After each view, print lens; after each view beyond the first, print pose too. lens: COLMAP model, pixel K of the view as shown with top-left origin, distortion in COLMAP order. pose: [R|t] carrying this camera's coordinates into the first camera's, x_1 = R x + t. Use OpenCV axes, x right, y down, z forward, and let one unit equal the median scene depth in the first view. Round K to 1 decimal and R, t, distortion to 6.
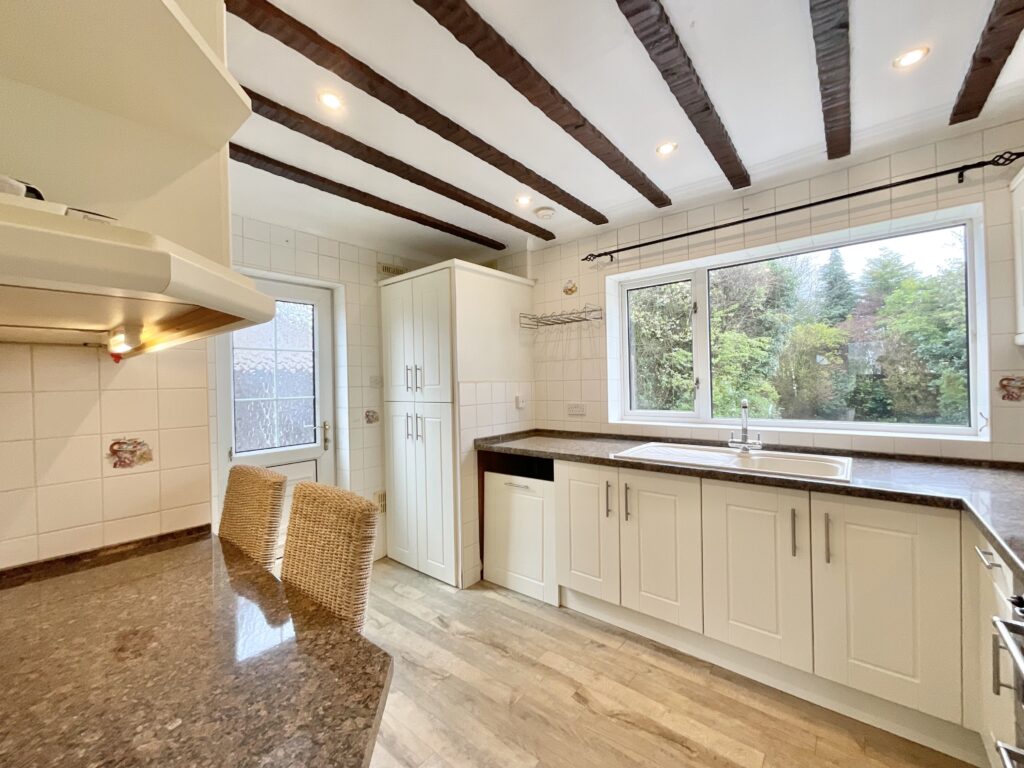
lens RADIAL K [[414.6, 0, 510.8], [0, 414.6, 383.9], [0, 0, 1]] dist [0.000973, -0.000319]
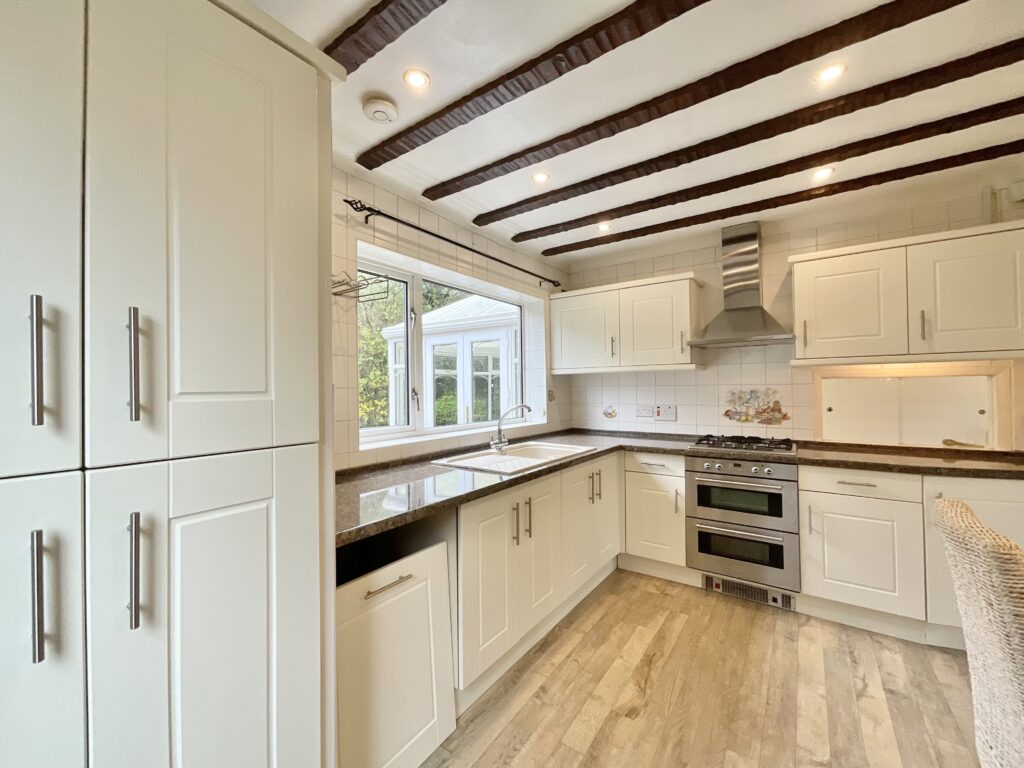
lens RADIAL K [[414.6, 0, 510.8], [0, 414.6, 383.9], [0, 0, 1]] dist [0.000973, -0.000319]
pose [[-0.078272, 0.031571, 0.996432, -0.728652], [0.016684, 0.999400, -0.030355, 0.011223], [-0.996792, 0.014249, -0.078752, 1.225669]]
